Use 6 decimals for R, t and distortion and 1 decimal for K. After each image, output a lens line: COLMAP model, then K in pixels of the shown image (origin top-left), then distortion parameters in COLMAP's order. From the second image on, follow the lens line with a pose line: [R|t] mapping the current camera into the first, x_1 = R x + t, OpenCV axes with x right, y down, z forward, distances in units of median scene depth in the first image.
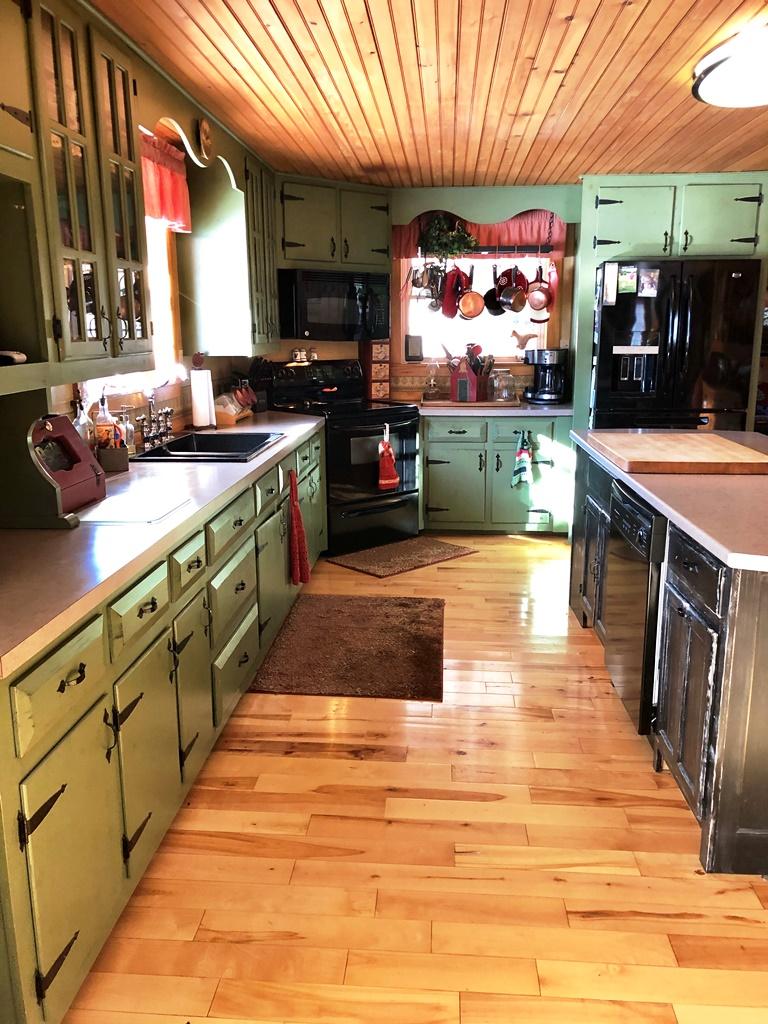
lens RADIAL K [[852.0, 0, 384.0], [0, 852.0, 512.0], [0, 0, 1]] dist [-0.002263, -0.003458]
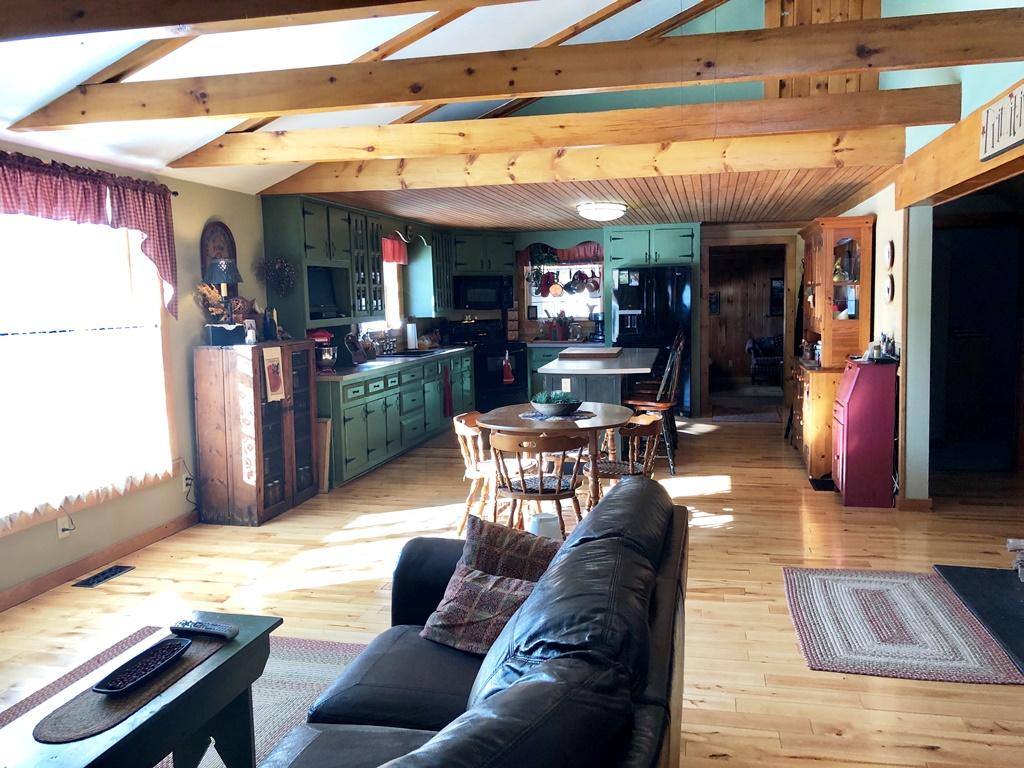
lens RADIAL K [[852.0, 0, 512.0], [0, 852.0, 384.0], [0, 0, 1]] dist [-0.002263, -0.003458]
pose [[0.987448, -0.001157, -0.157943, 0.322507], [-0.016461, 0.993774, -0.110196, 0.188510], [0.157087, 0.111413, 0.981280, -0.916901]]
